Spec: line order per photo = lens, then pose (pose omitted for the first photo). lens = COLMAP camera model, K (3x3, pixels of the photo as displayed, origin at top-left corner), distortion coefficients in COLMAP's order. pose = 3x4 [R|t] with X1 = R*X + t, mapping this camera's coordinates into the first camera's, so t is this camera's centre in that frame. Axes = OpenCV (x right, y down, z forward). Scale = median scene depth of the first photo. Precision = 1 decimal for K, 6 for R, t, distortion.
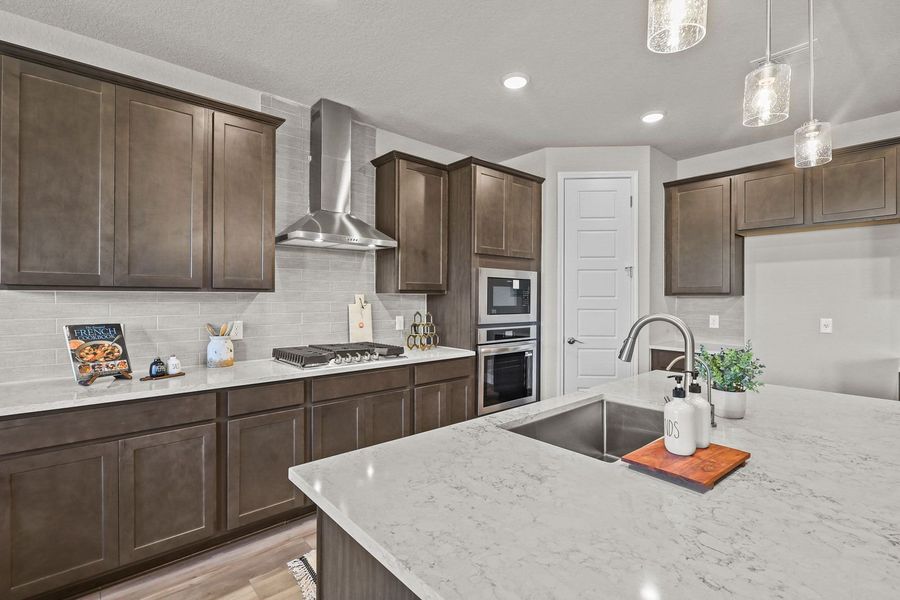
lens RADIAL K [[409.0, 0, 446.0], [0, 409.0, 297.8], [0, 0, 1]] dist [-0.005947, -0.000171]
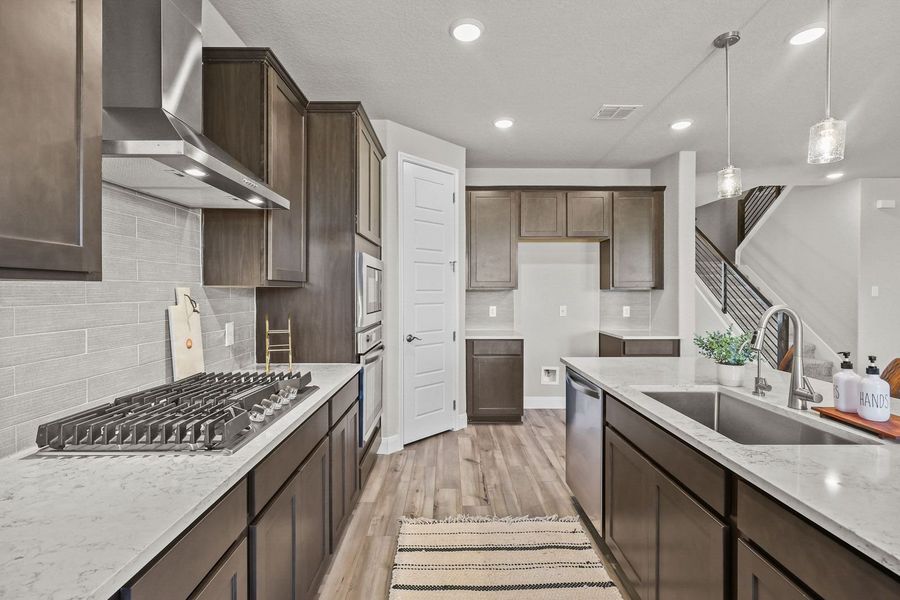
lens RADIAL K [[409.0, 0, 448.7], [0, 409.0, 297.9], [0, 0, 1]] dist [-0.005947, -0.000171]
pose [[0.656139, -0.015083, 0.754489, -0.379330], [0.002432, 0.999837, 0.017873, -0.002782], [-0.754636, -0.009893, 0.656069, 0.376949]]
